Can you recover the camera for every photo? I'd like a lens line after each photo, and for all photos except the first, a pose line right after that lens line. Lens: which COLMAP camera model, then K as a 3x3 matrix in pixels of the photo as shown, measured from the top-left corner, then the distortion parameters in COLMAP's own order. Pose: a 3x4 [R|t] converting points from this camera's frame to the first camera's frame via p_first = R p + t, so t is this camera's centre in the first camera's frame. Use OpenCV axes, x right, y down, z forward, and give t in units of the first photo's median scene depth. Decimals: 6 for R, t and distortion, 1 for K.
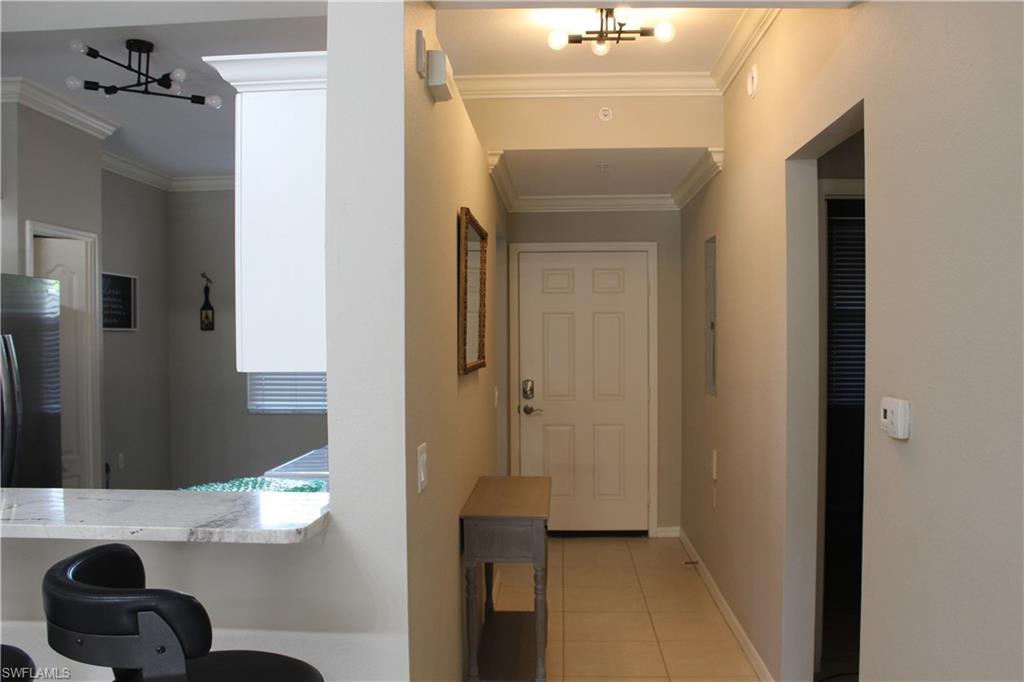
lens RADIAL K [[940.0, 0, 512.0], [0, 940.0, 341.0], [0, 0, 1]] dist [-0.187249, 0.000078]
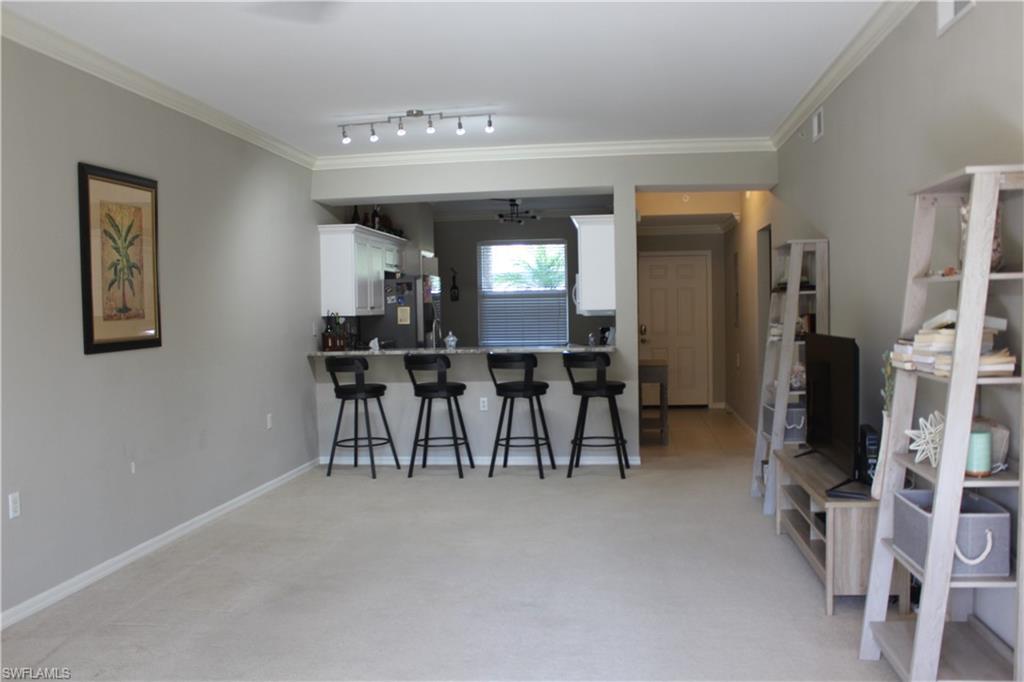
lens RADIAL K [[940.0, 0, 512.0], [0, 940.0, 341.0], [0, 0, 1]] dist [-0.187249, 0.000078]
pose [[0.997858, -0.009892, -0.064665, -0.124882], [0.011475, 0.999642, 0.024150, 0.026402], [0.064403, -0.024841, 0.997615, -0.895766]]
